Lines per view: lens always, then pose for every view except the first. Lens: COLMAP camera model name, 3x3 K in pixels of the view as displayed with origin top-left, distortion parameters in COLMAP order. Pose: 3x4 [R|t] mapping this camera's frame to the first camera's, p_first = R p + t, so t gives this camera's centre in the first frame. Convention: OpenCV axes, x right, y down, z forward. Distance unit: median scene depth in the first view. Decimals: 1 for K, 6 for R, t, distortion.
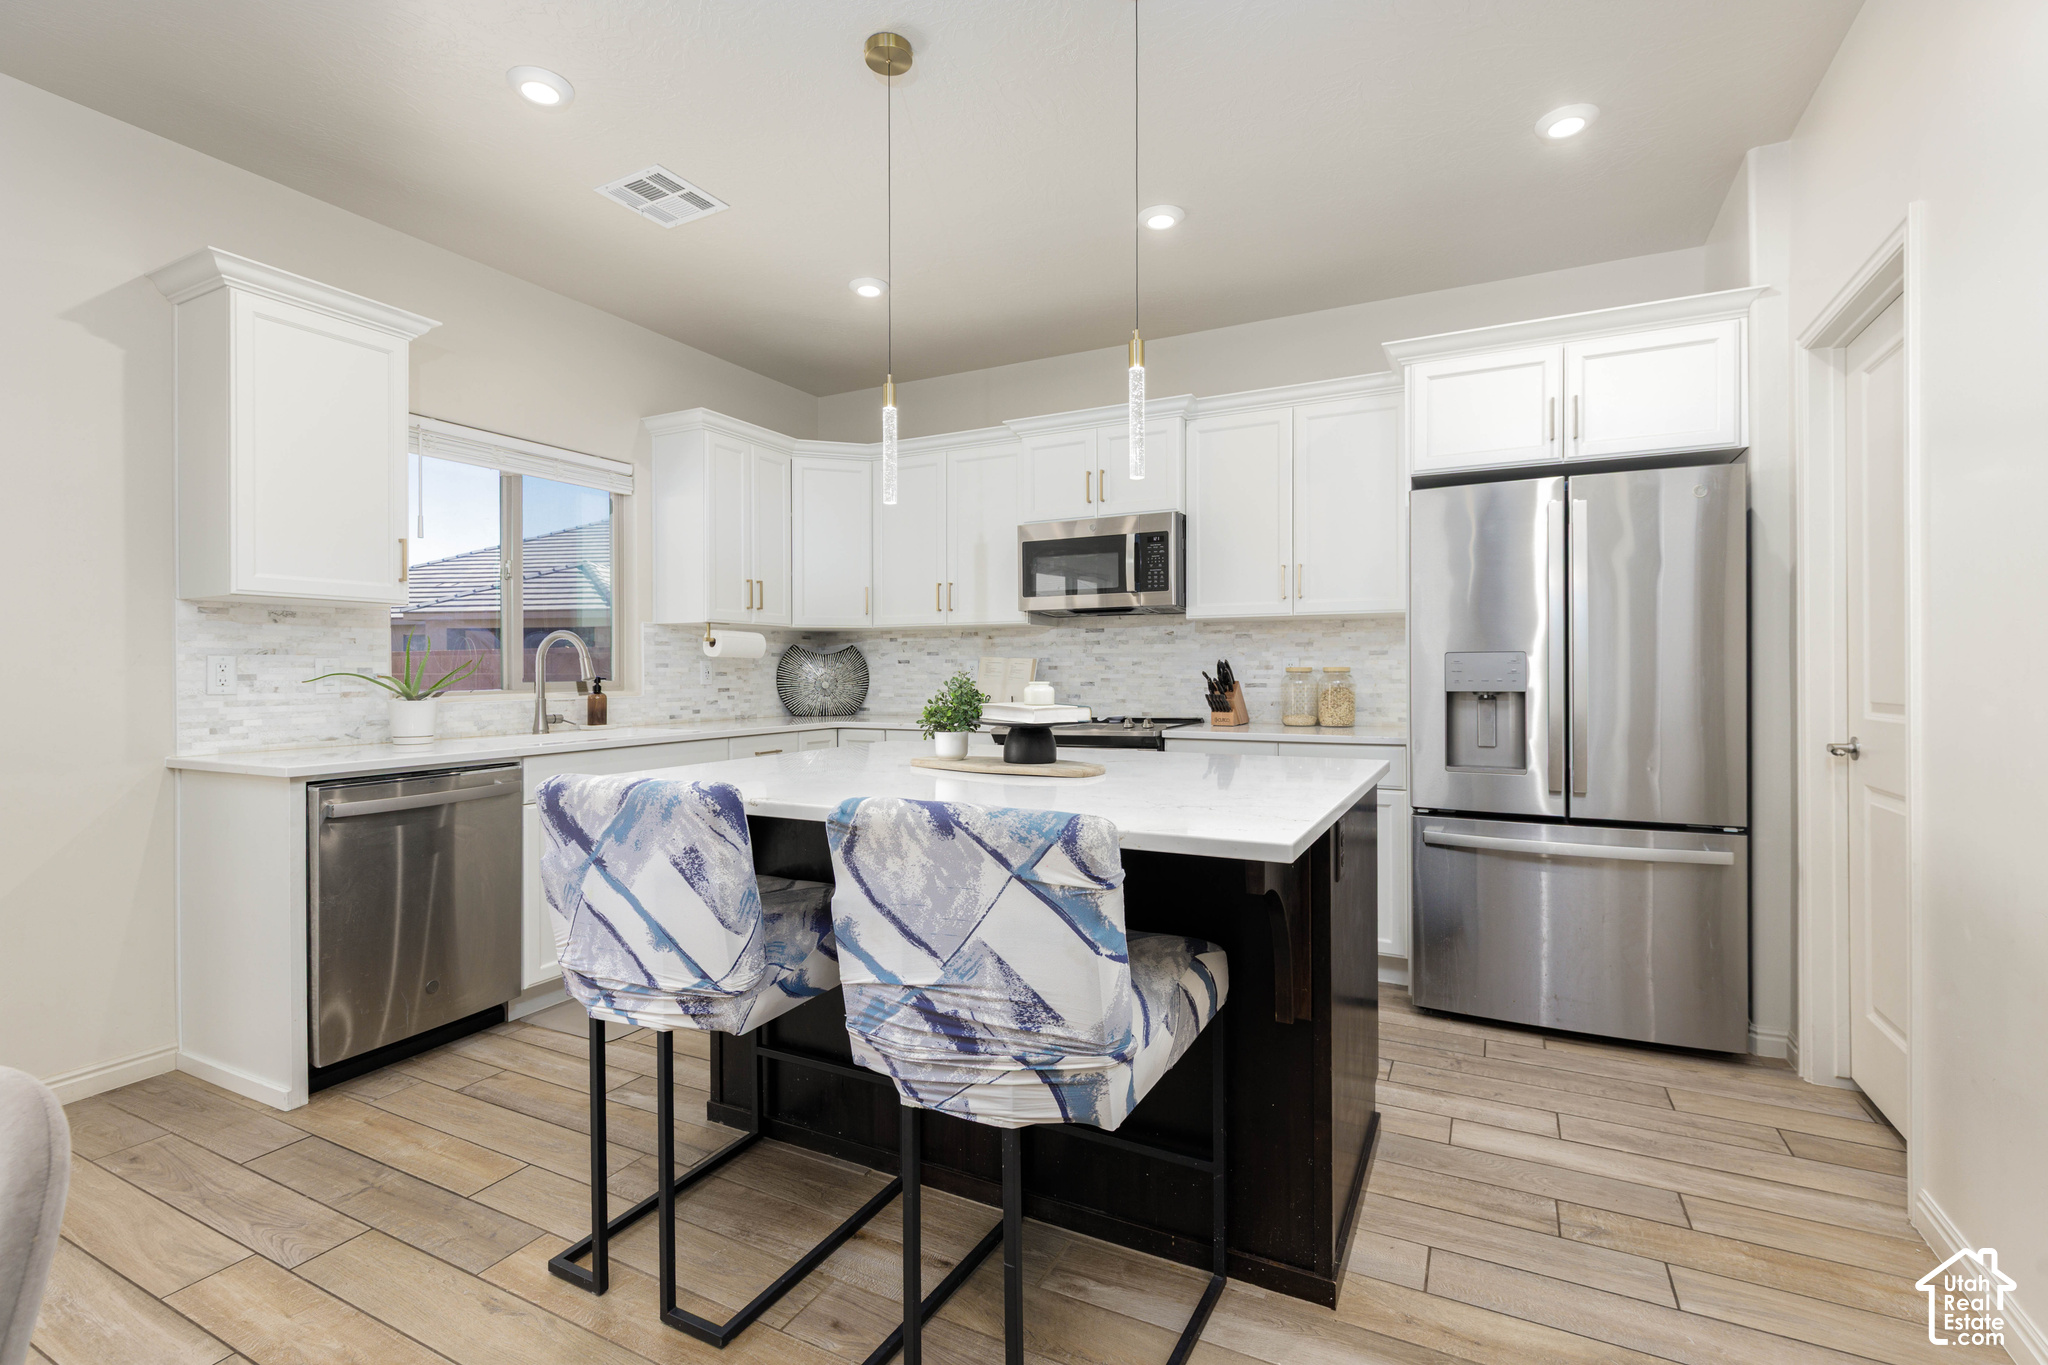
lens RADIAL K [[928.9, 0, 1032.7], [0, 928.9, 667.4], [0, 0, 1]] dist [-0.001639, -0.000318]
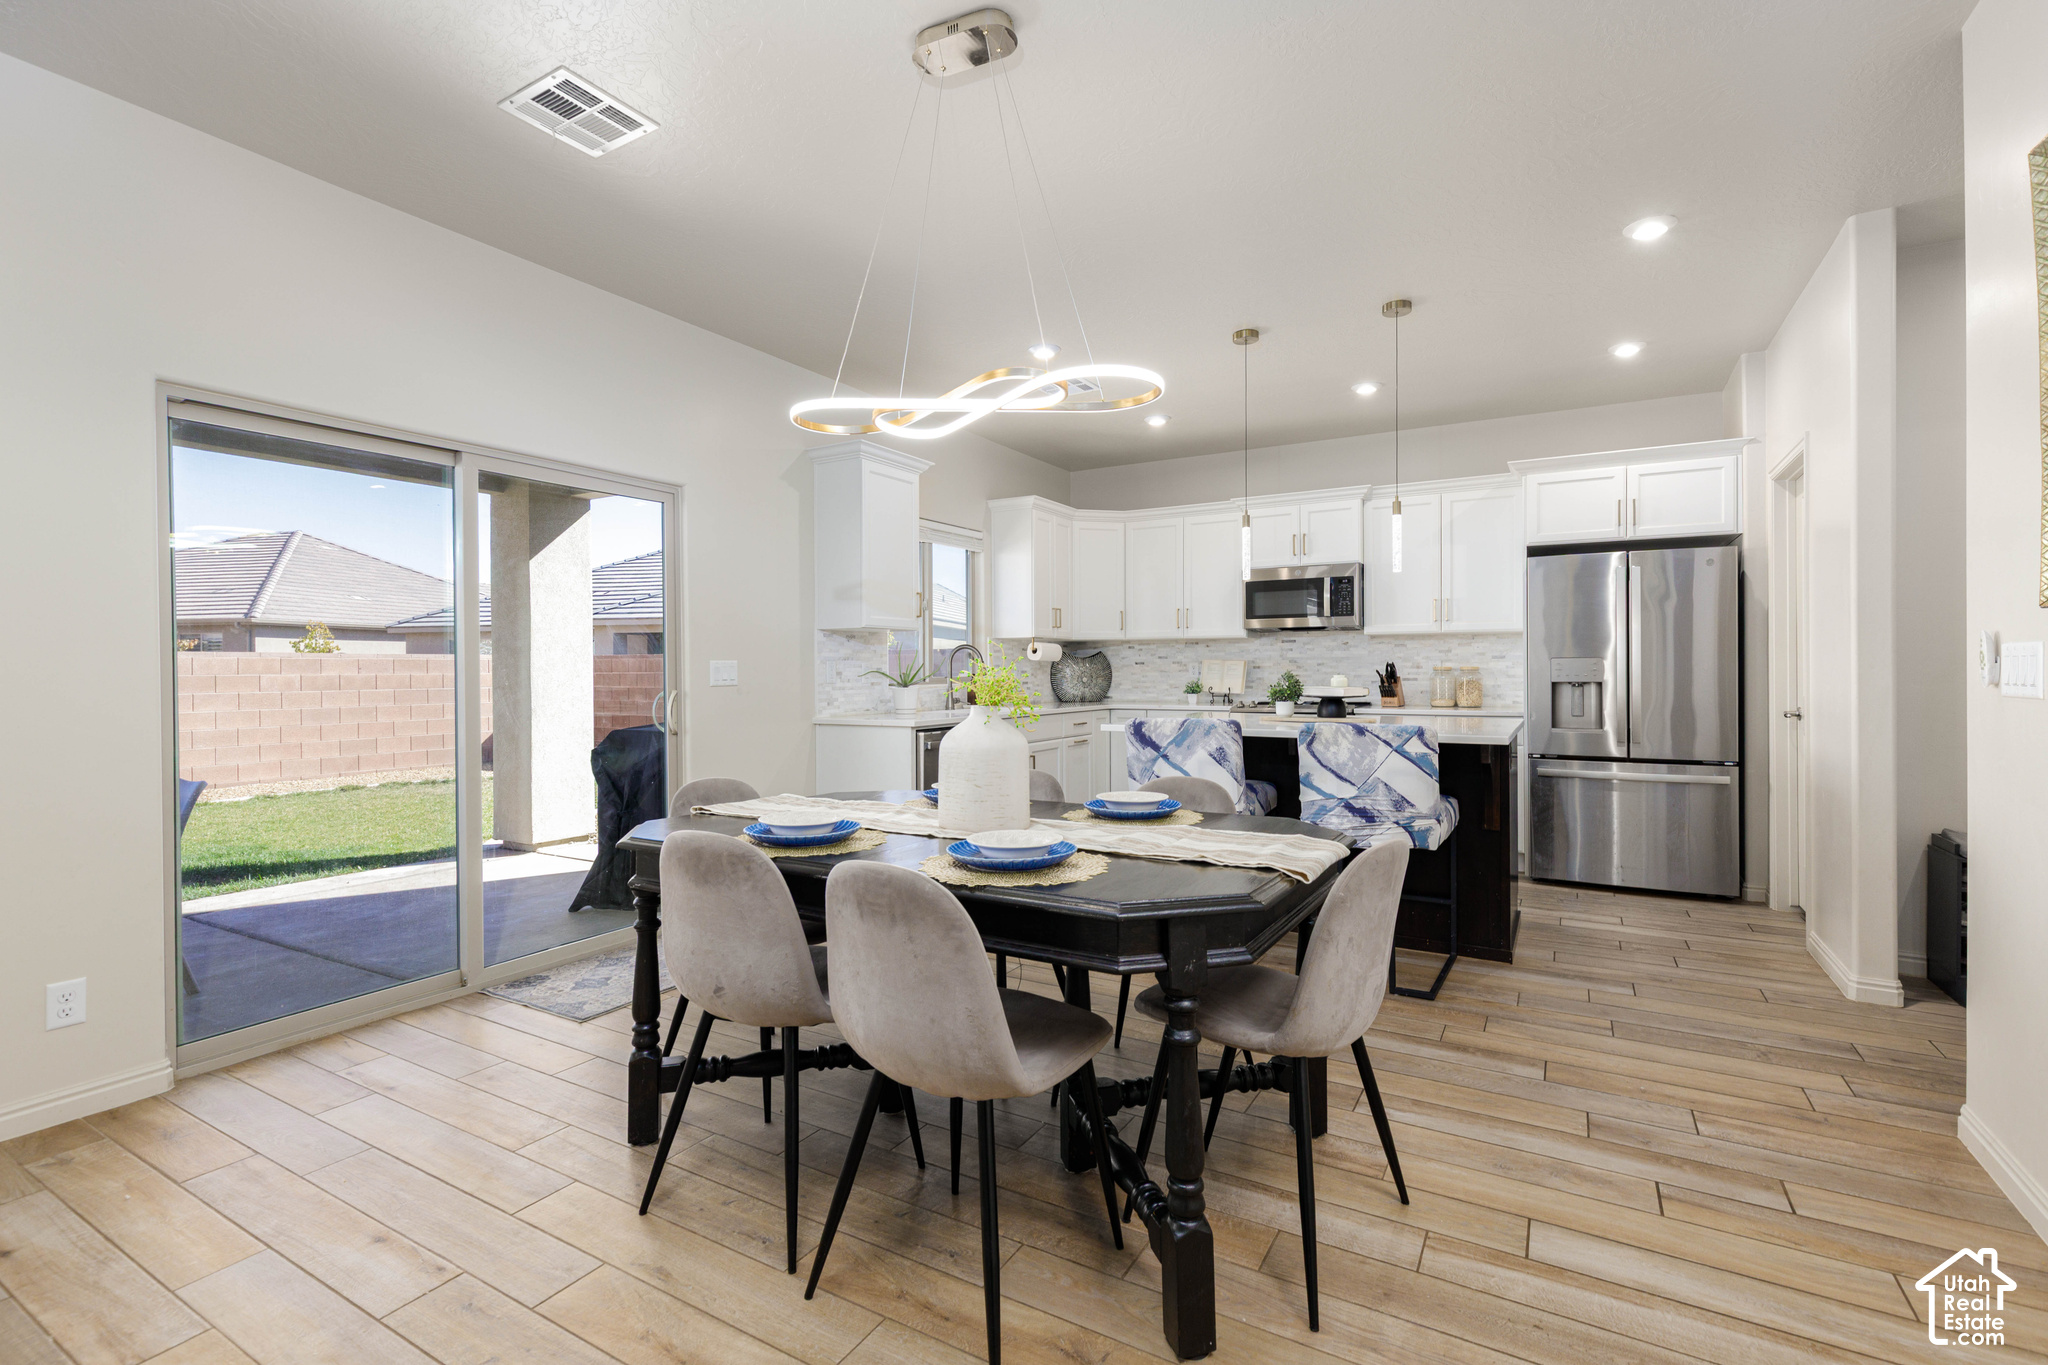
lens RADIAL K [[925.5, 0, 1019.4], [0, 925.5, 664.7], [0, 0, 1]] dist [-0.007212, -0.001090]
pose [[0.997235, -0.000995, -0.074301, -0.354522], [0.000833, 0.999997, -0.002220, -0.001480], [0.074303, 0.002152, 0.997233, -0.663303]]
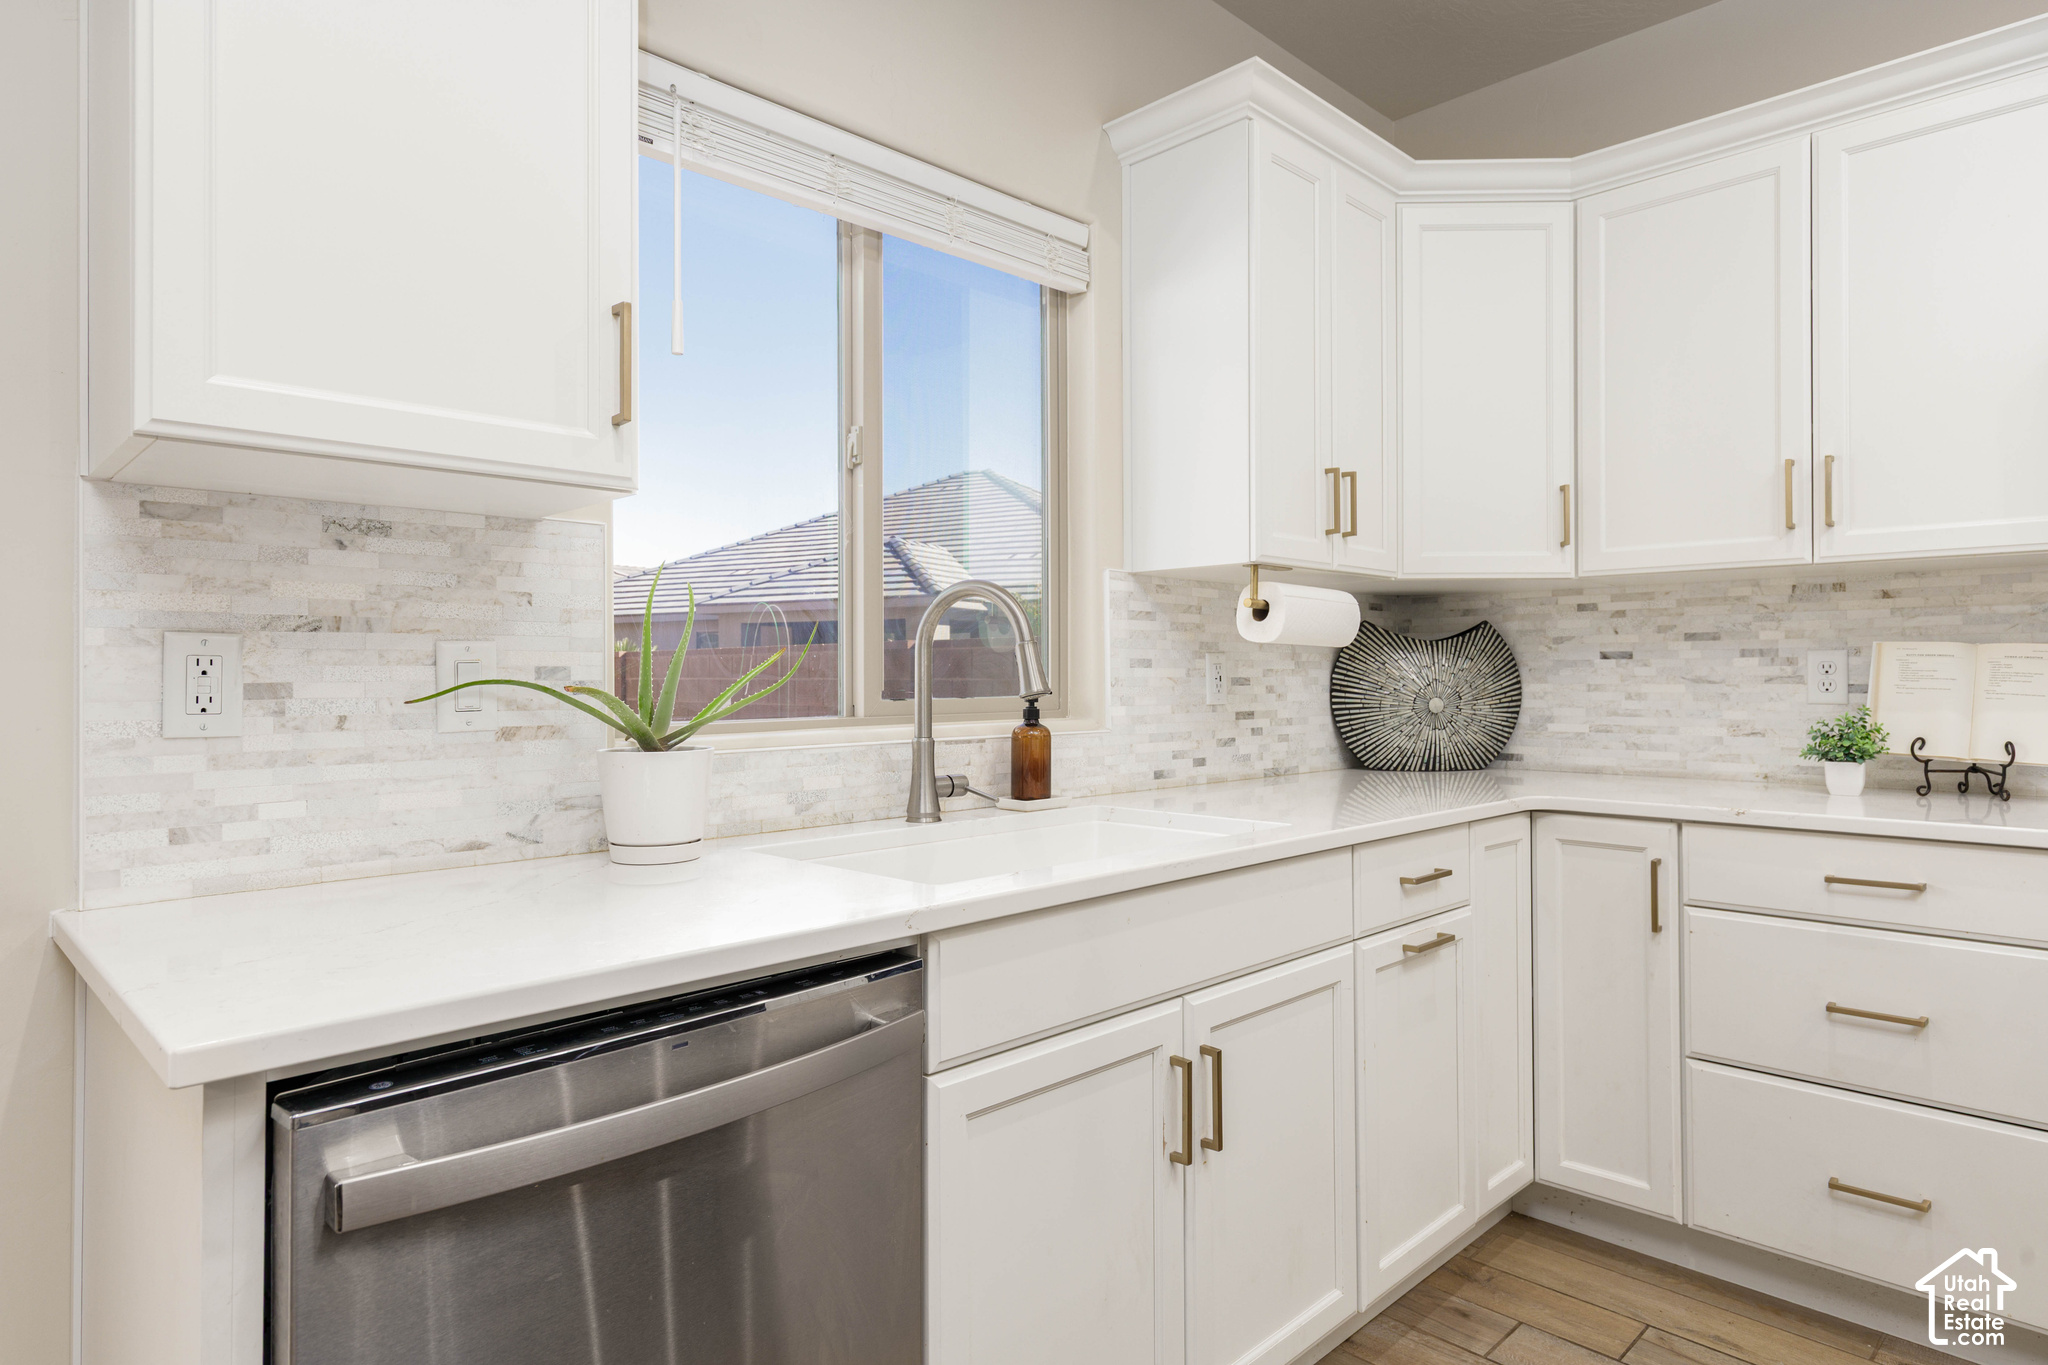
lens RADIAL K [[1182.1, 0, 1025.7], [0, 1182.1, 664.5], [0, 0, 1]] dist [0.013296, -0.000683]
pose [[0.946899, -0.001929, -0.321526, -0.370302], [0.000216, 0.999986, -0.005365, 0.002398], [0.321531, 0.005010, 0.946886, 0.595789]]
